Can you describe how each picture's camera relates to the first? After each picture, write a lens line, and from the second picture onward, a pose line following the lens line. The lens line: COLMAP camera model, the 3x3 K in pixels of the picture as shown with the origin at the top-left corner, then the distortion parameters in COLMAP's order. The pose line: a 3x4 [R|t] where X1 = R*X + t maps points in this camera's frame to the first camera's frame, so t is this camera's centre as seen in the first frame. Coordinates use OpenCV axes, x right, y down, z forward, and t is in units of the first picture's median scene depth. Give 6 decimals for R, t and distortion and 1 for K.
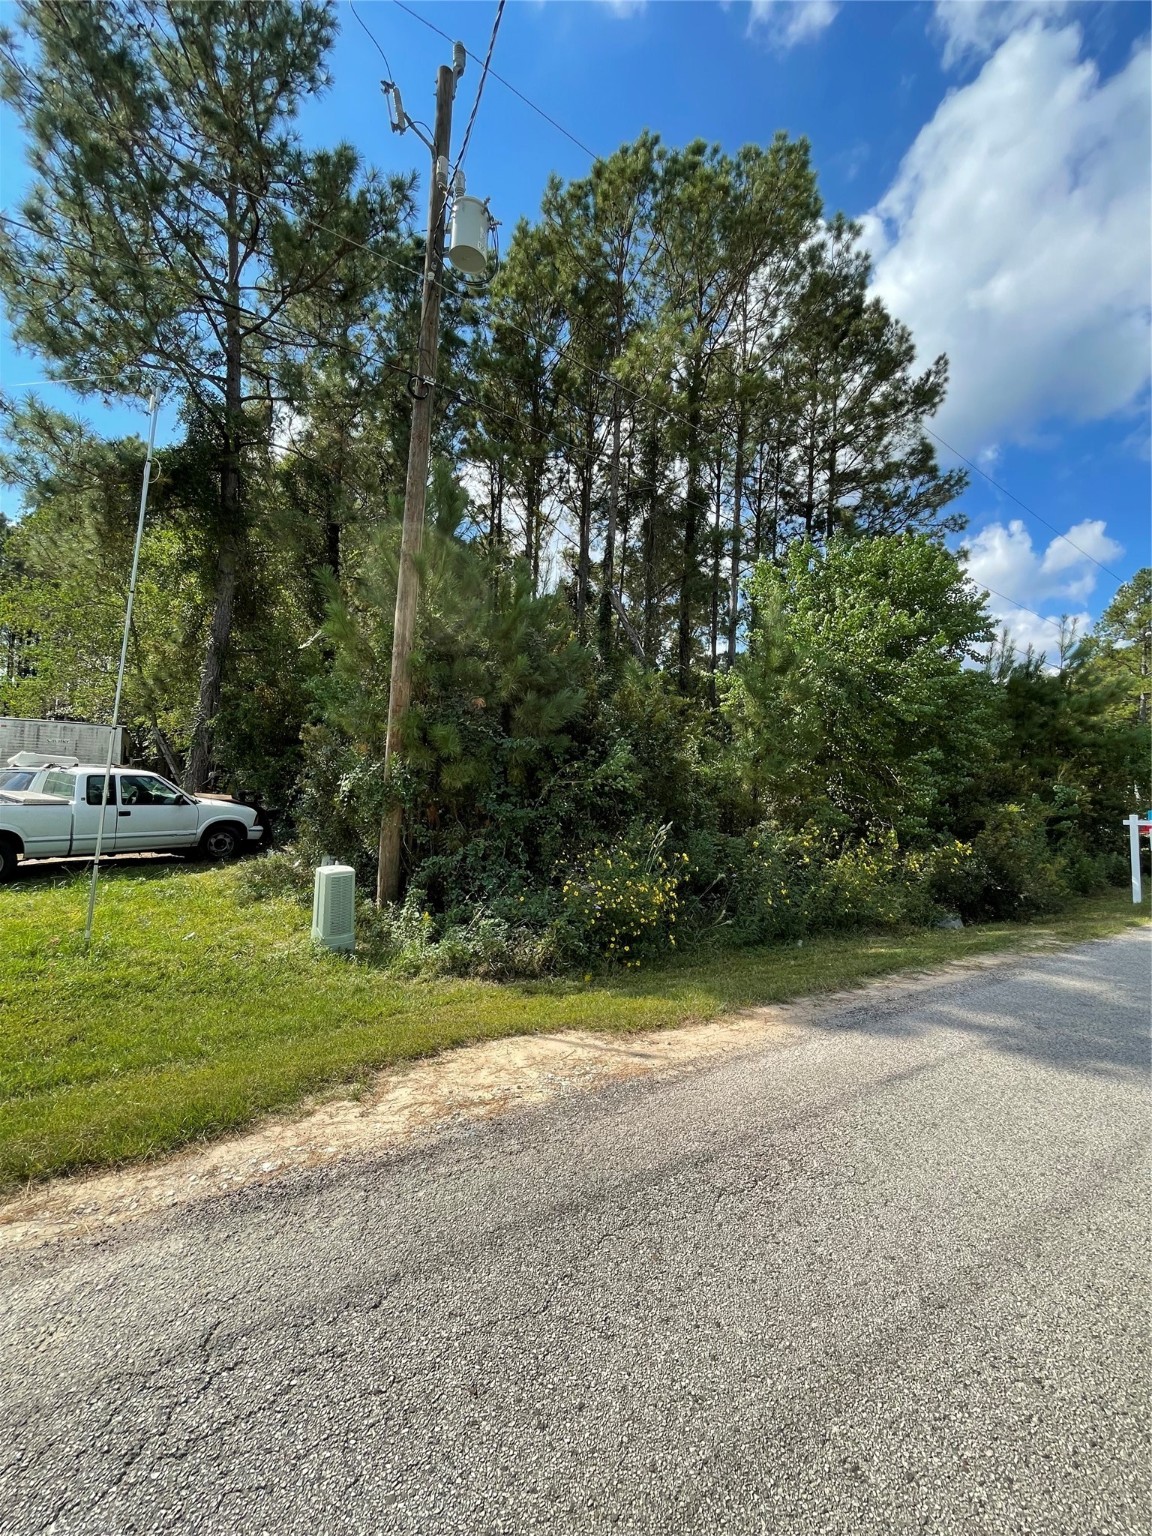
lens RADIAL K [[615.6, 0, 586.6], [0, 615.6, 780.0], [0, 0, 1]] dist [-0.001342, -0.000199]
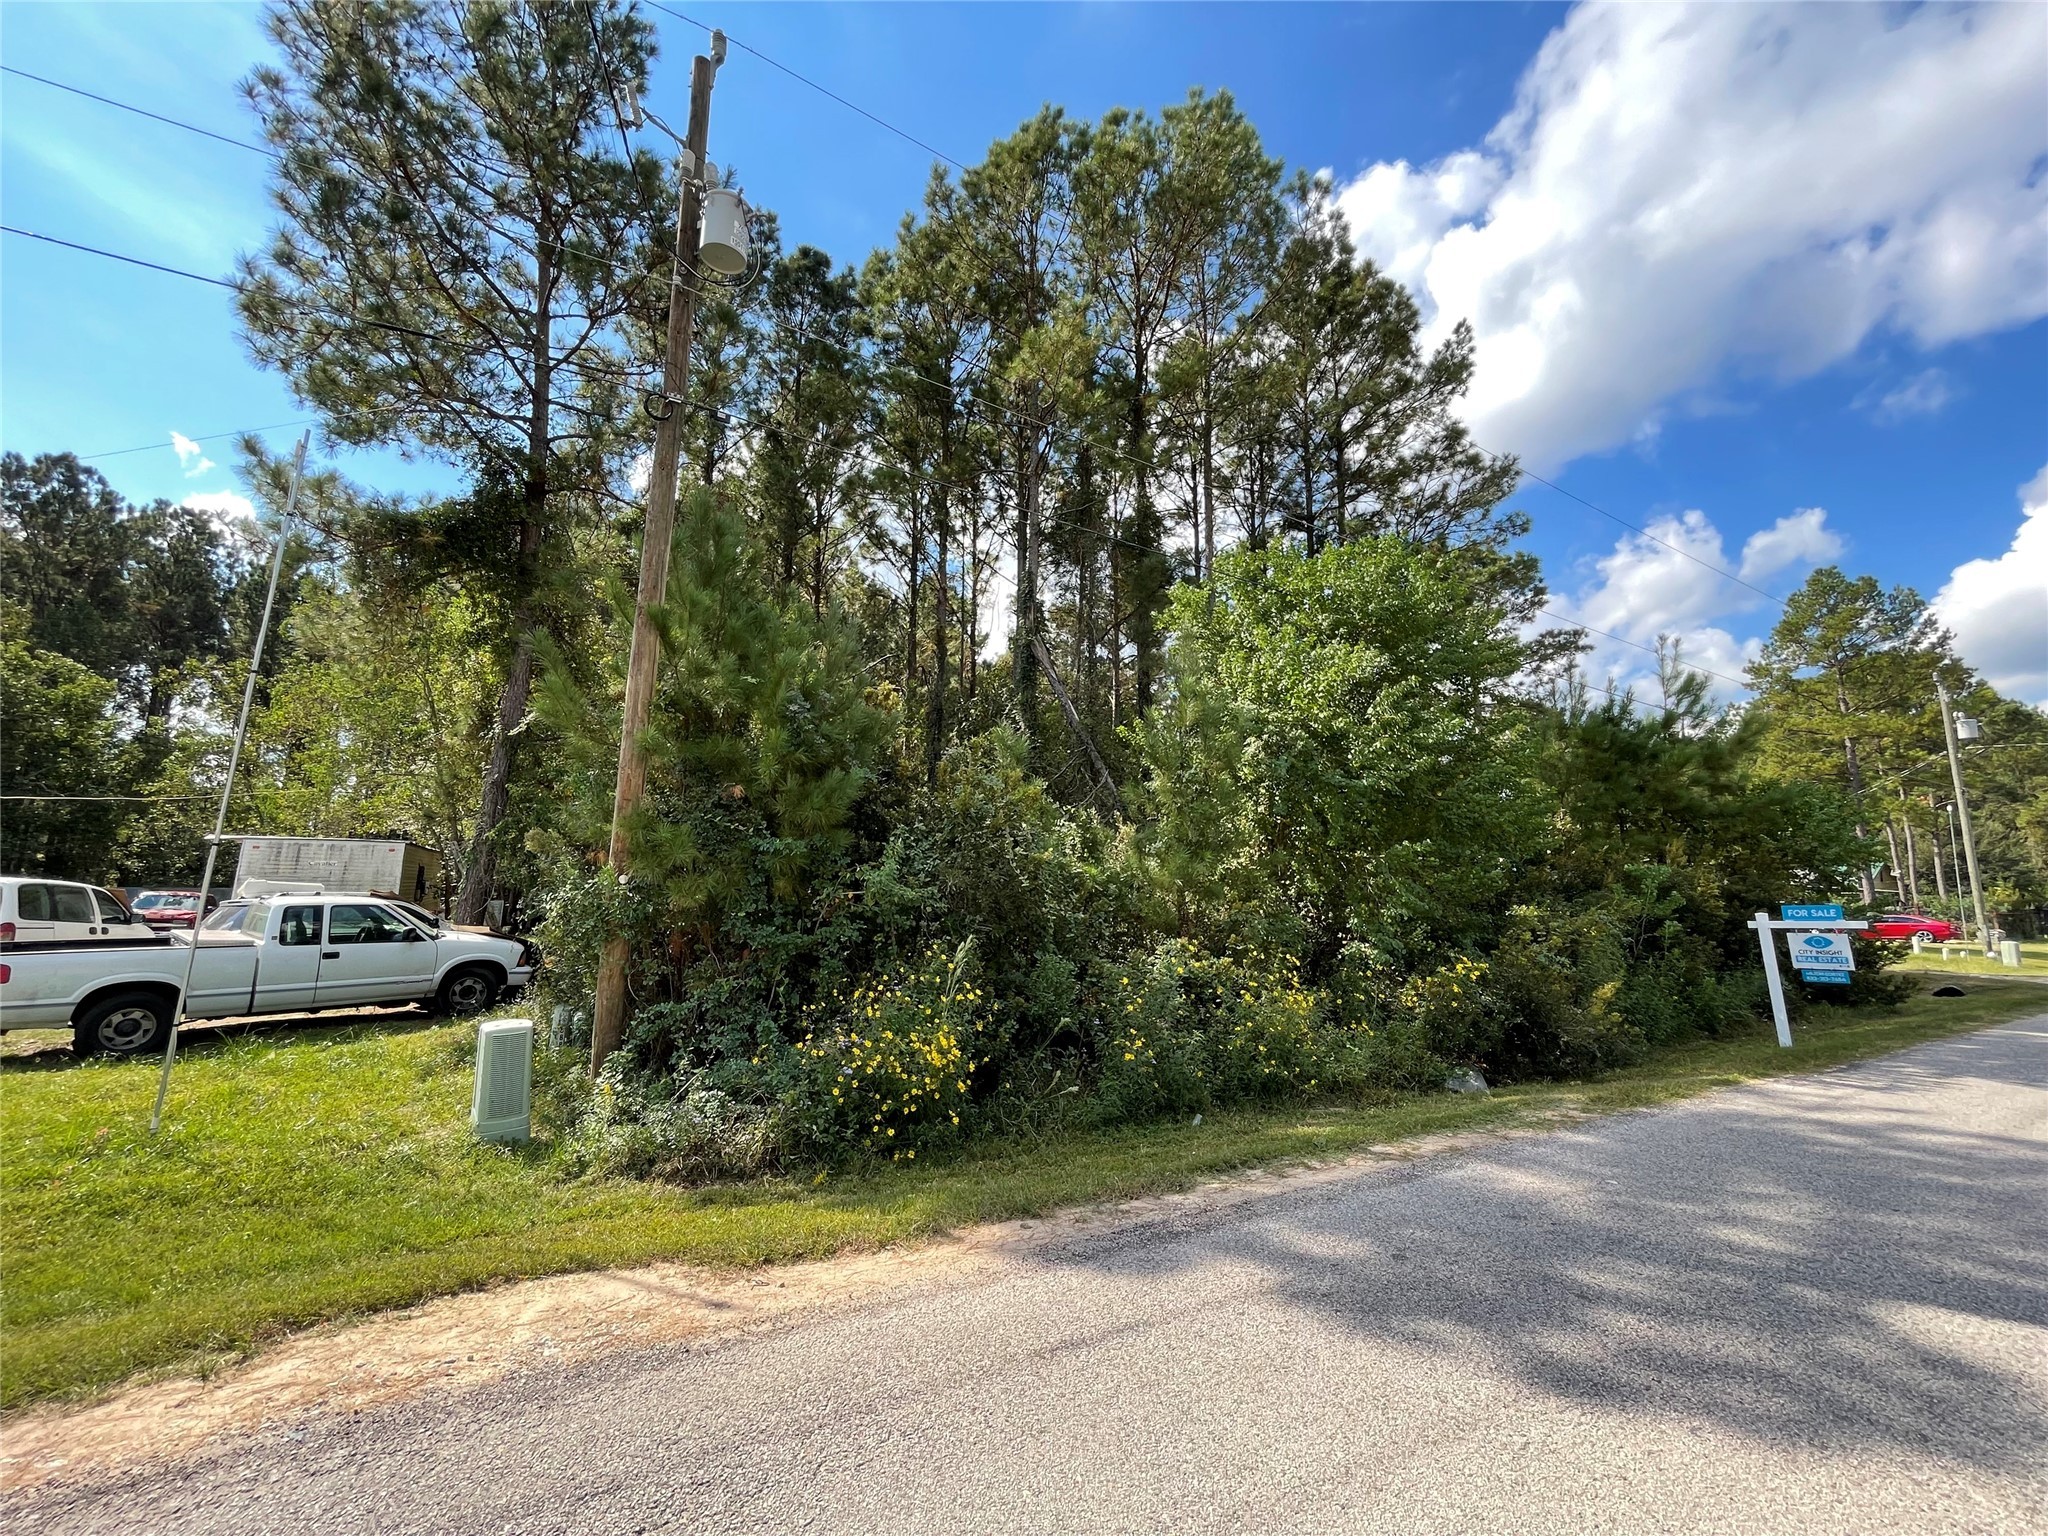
lens RADIAL K [[820.7, 0, 1023.8], [0, 820.7, 780.4], [0, 0, 1]] dist [-0.001342, -0.000199]
pose [[0.996413, -0.044787, -0.071795, 0.172725], [0.034822, 0.990303, -0.134491, 0.005448], [0.077123, 0.131509, 0.988310, 0.025126]]
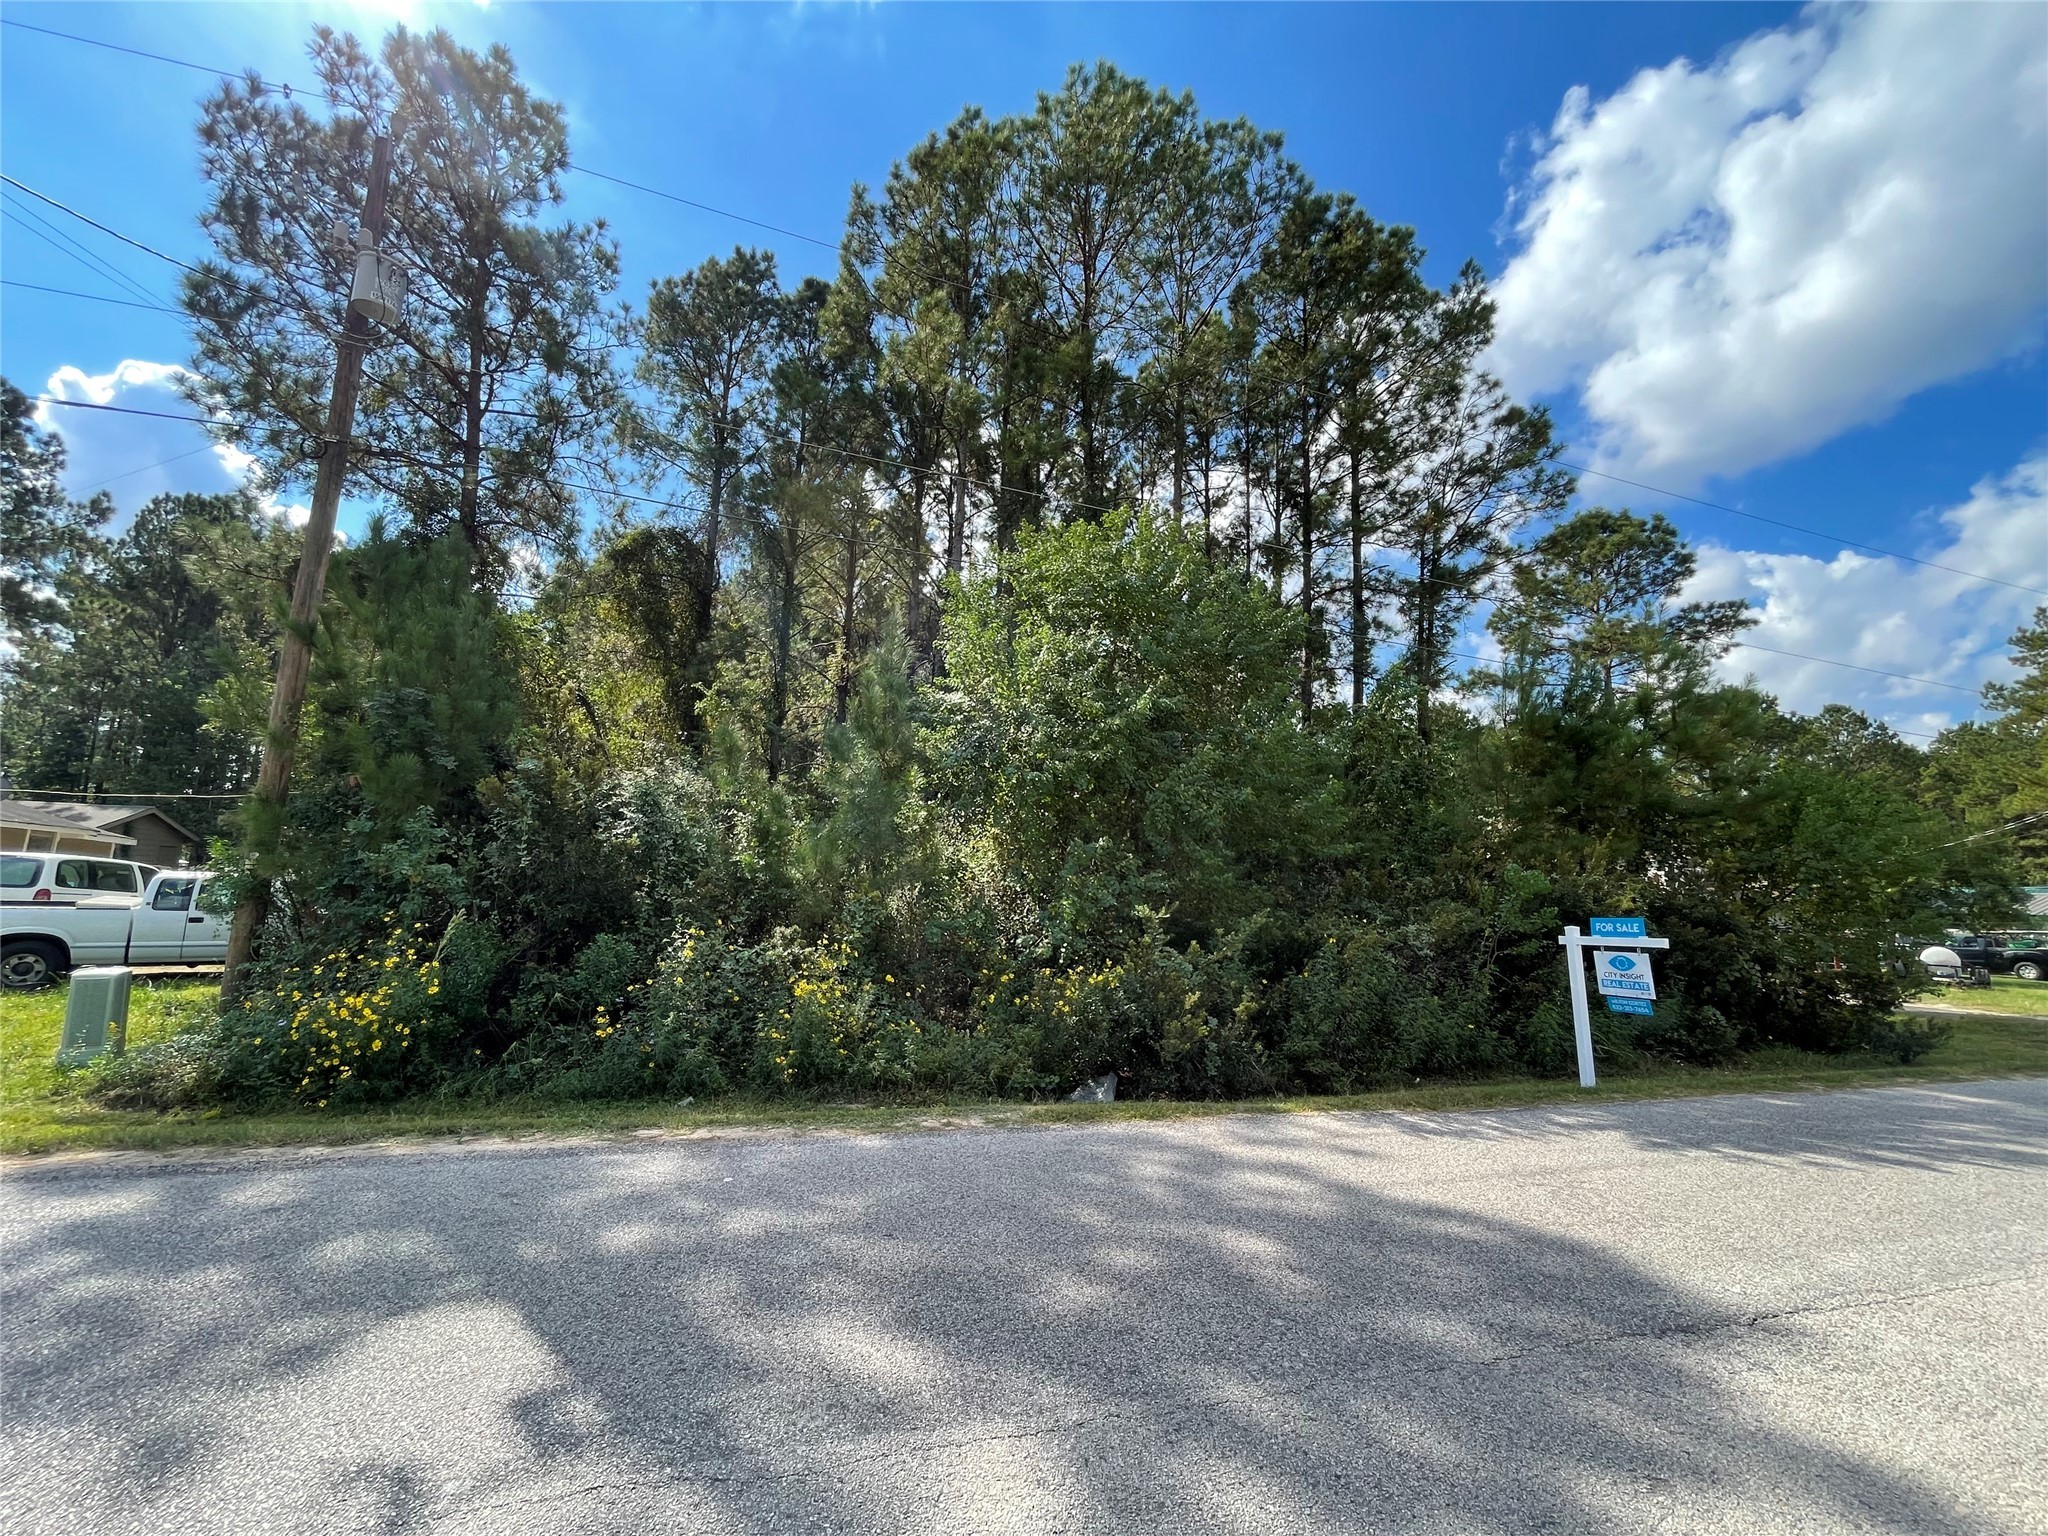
lens RADIAL K [[820.7, 0, 1022.4], [0, 820.7, 780.6], [0, 0, 1]] dist [-0.001342, -0.000199]
pose [[0.957230, -0.050602, -0.284869, 0.730367], [0.008790, 0.989219, -0.146182, 0.034307], [0.289195, 0.137425, 0.947355, 0.138974]]
